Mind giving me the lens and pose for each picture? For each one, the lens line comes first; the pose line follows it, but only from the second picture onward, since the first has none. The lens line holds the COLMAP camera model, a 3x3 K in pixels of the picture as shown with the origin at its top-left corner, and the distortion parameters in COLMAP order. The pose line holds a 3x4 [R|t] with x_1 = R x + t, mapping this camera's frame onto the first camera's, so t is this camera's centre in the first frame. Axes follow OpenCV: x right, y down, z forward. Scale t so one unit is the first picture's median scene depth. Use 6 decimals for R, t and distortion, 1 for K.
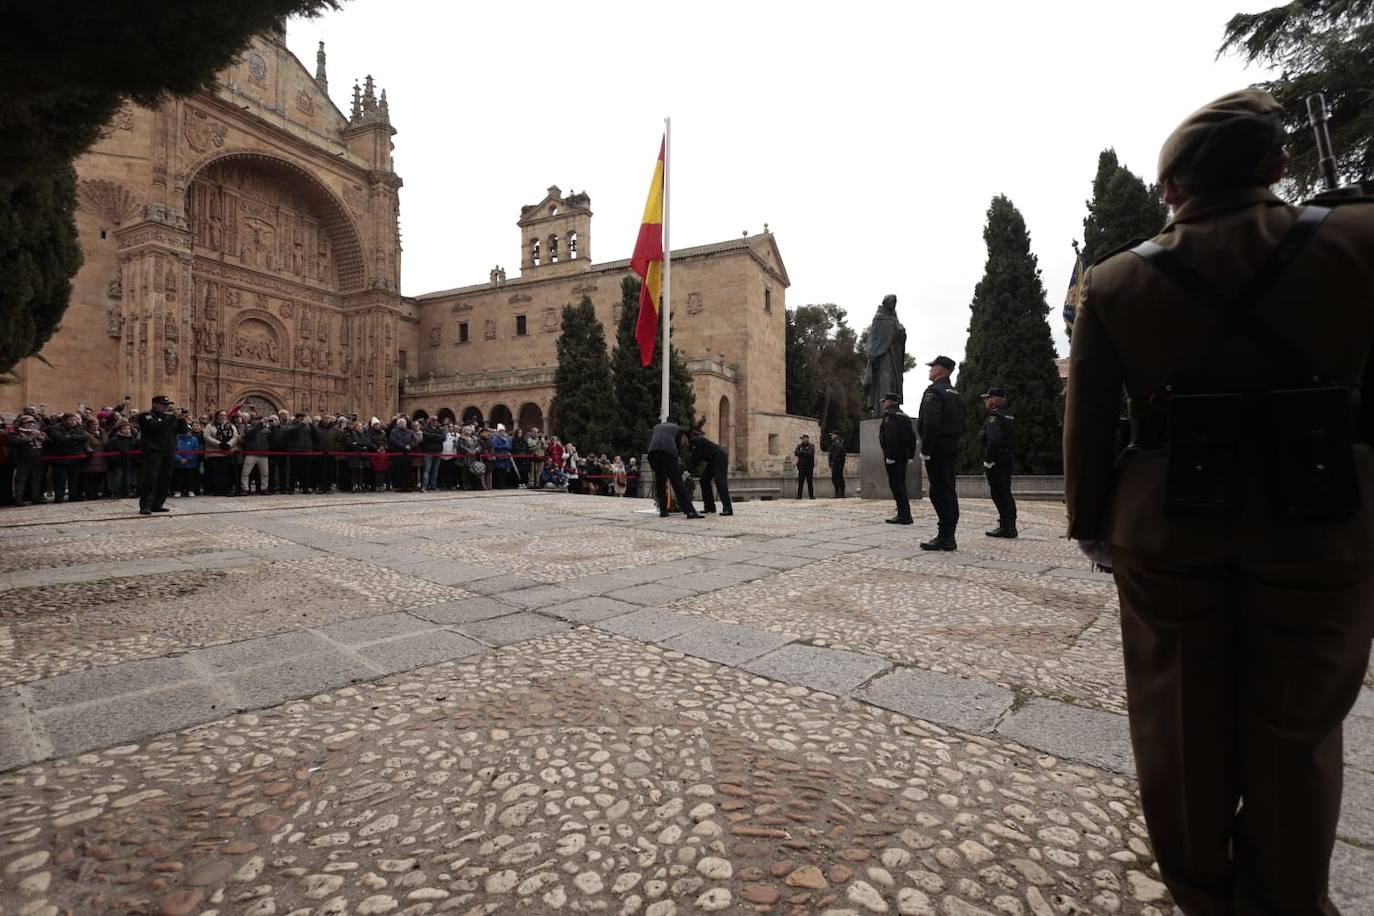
lens RADIAL K [[638.5, 0, 692.6], [0, 638.5, 457.5], [0, 0, 1]] dist [0.001257, 0.000327]
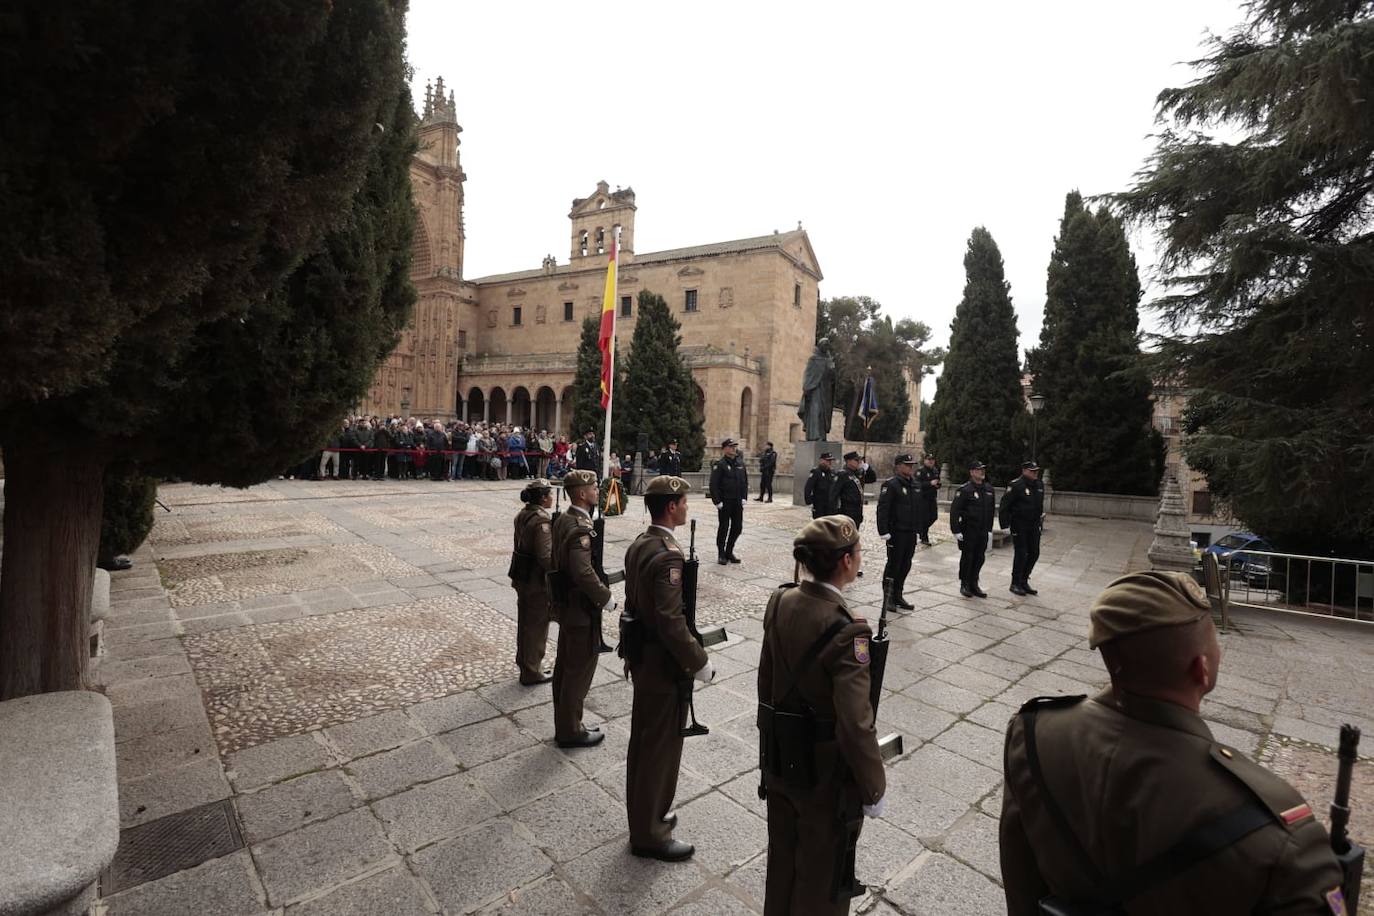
lens RADIAL K [[639.4, 0, 687.2], [0, 639.4, 454.6], [0, 0, 1]] dist [0.000388, 0.000805]
pose [[0.994191, 0.046889, -0.096878, 0.059158], [-0.042901, 0.998160, 0.042843, -0.025124], [0.098709, -0.038438, 0.994374, -0.080896]]
